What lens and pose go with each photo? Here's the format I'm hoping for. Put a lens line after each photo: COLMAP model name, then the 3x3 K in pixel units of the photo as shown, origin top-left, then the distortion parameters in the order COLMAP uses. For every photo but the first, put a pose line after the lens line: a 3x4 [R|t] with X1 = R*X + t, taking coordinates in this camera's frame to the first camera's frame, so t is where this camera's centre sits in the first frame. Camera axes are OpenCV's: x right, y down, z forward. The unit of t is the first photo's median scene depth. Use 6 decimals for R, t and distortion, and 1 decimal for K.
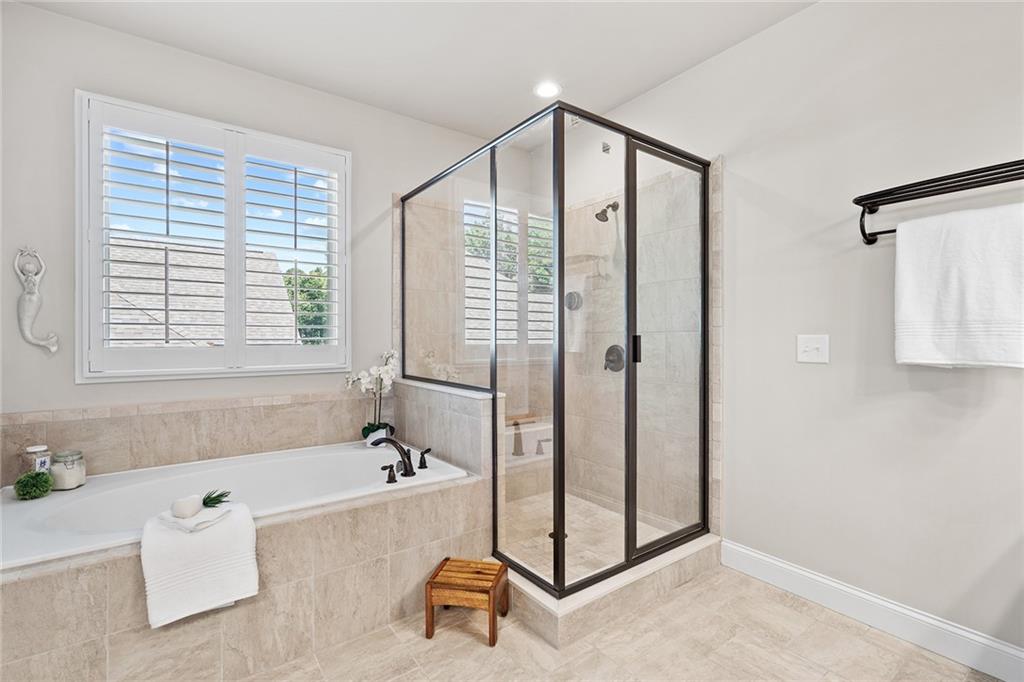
lens RADIAL K [[463.1, 0, 508.0], [0, 463.1, 337.2], [0, 0, 1]] dist [-0.003251, -0.000383]
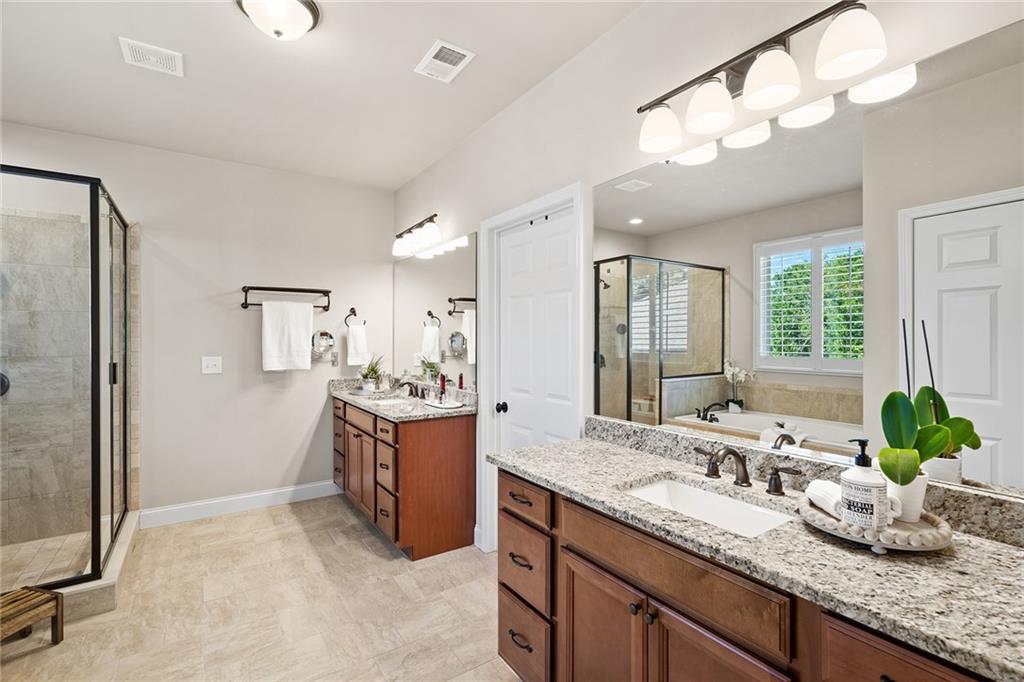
lens RADIAL K [[463.1, 0, 508.0], [0, 463.1, 337.2], [0, 0, 1]] dist [-0.003251, -0.000383]
pose [[0.045159, -0.000309, 0.998980, -1.045134], [-0.002573, 0.999997, 0.000426, -0.087085], [-0.998976, -0.002590, 0.045158, -0.151572]]
